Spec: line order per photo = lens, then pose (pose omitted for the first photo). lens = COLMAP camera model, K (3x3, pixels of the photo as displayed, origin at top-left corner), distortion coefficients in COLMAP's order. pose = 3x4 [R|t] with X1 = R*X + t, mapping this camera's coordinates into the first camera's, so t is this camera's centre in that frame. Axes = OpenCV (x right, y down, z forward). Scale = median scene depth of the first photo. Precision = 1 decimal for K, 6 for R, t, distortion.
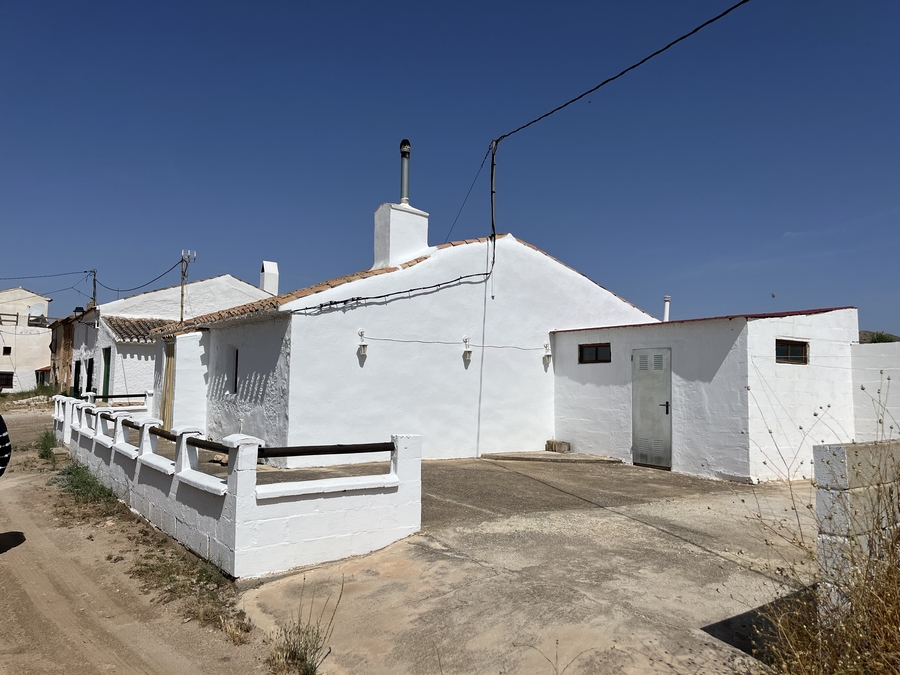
lens RADIAL K [[688.0, 0, 452.4], [0, 688.0, 333.7], [0, 0, 1]] dist [0.098108, -0.119237]
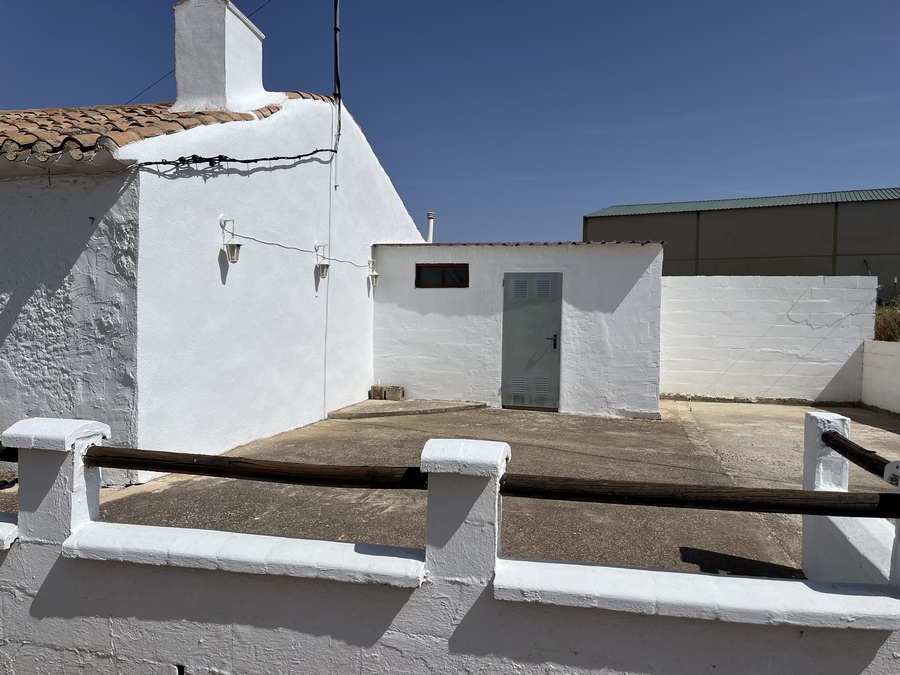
lens RADIAL K [[688.0, 0, 452.4], [0, 688.0, 333.7], [0, 0, 1]] dist [0.098108, -0.119237]
pose [[0.732797, -0.017325, 0.680227, -0.376725], [-0.057905, 0.994462, 0.087709, 0.027894], [-0.677979, -0.103661, 0.727735, 0.453623]]
